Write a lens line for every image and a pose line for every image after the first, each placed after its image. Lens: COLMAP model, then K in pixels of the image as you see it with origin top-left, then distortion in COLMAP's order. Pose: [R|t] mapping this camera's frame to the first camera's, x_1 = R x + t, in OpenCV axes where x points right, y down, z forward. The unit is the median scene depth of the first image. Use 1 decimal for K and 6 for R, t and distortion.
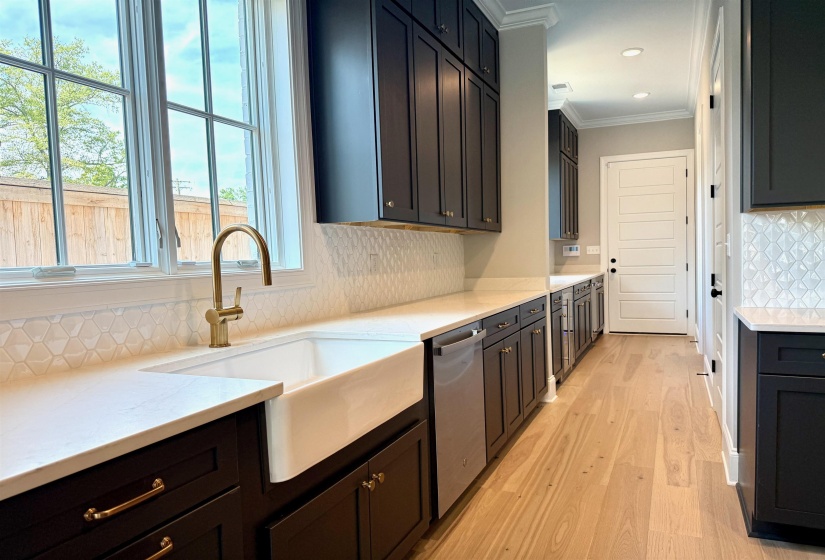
lens RADIAL K [[587.4, 0, 411.0], [0, 587.4, 280.4], [0, 0, 1]] dist [0.059614, -0.084204]
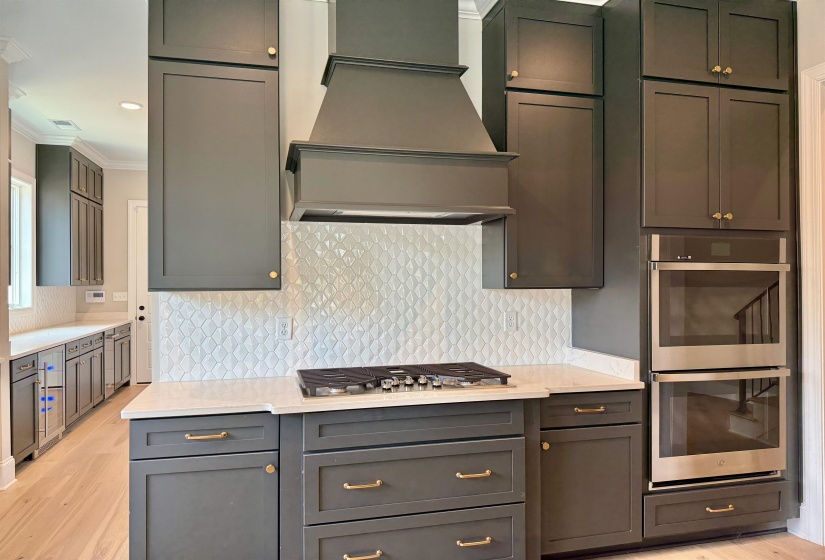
lens RADIAL K [[581.6, 0, 411.0], [0, 581.6, 276.7], [0, 0, 1]] dist [0.052183, -0.067724]
pose [[0.785023, 0.022917, 0.619042, 0.166774], [0.013273, 0.998464, -0.053796, -0.048184], [-0.619324, 0.050448, 0.783513, -0.048557]]
